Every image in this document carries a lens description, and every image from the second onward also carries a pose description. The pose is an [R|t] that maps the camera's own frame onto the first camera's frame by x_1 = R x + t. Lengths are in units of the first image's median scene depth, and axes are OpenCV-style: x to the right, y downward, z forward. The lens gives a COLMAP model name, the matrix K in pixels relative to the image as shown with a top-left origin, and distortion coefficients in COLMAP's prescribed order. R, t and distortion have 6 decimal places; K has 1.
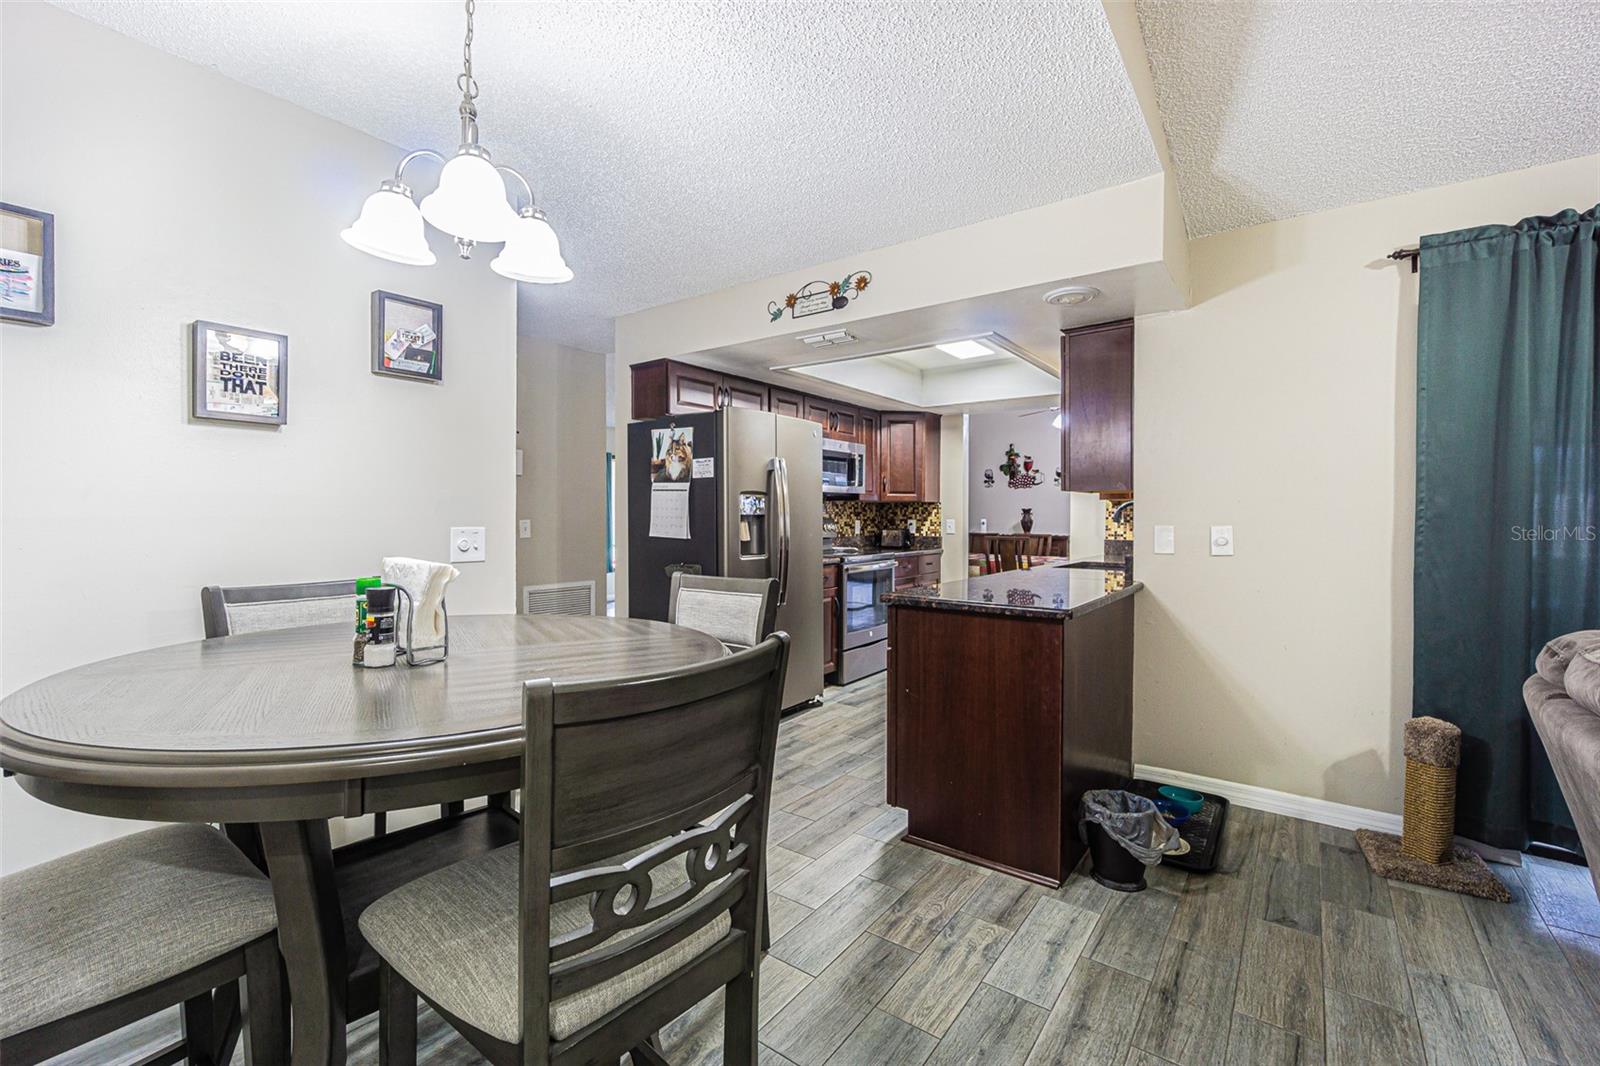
lens RADIAL K [[688.0, 0, 783.4], [0, 688.0, 516.0], [0, 0, 1]] dist [-0.003166, 0.002671]
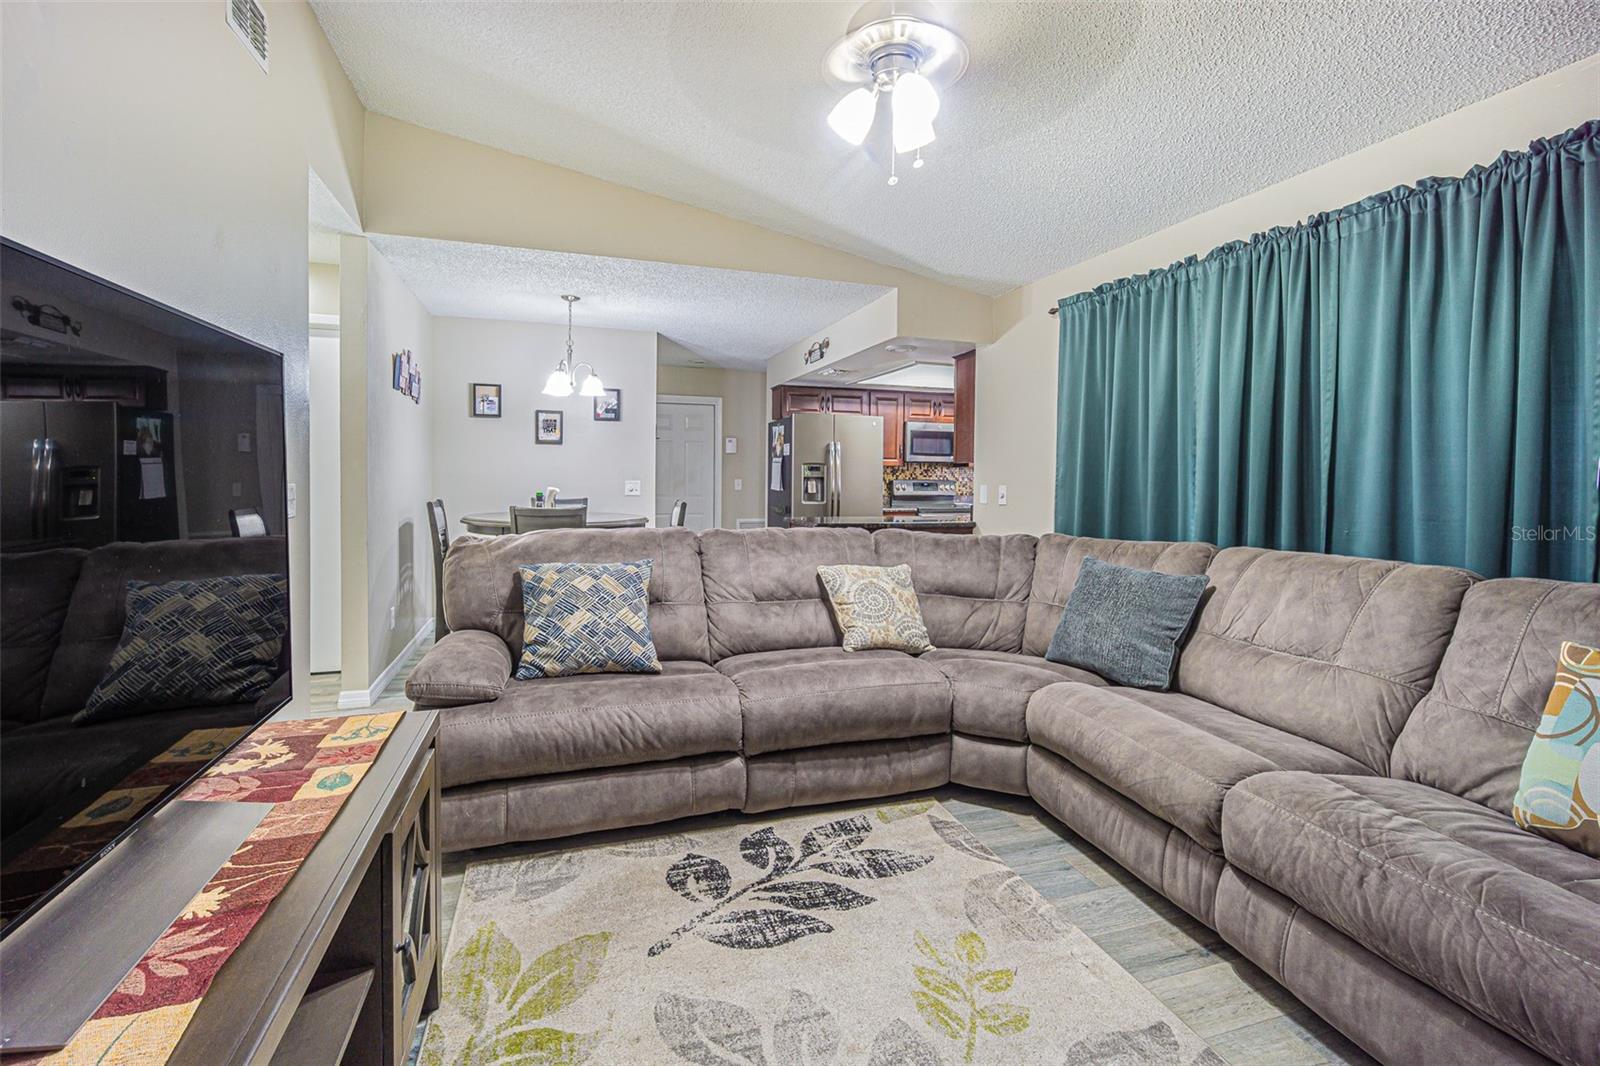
lens RADIAL K [[702.6, 0, 798.2], [0, 702.6, 500.8], [0, 0, 1]] dist [-0.000165, 0.000083]
pose [[0.823862, 0.025126, -0.566233, 0.570505], [-0.007640, 0.999418, 0.033231, 0.000103], [0.566738, -0.023052, 0.823575, -0.275499]]
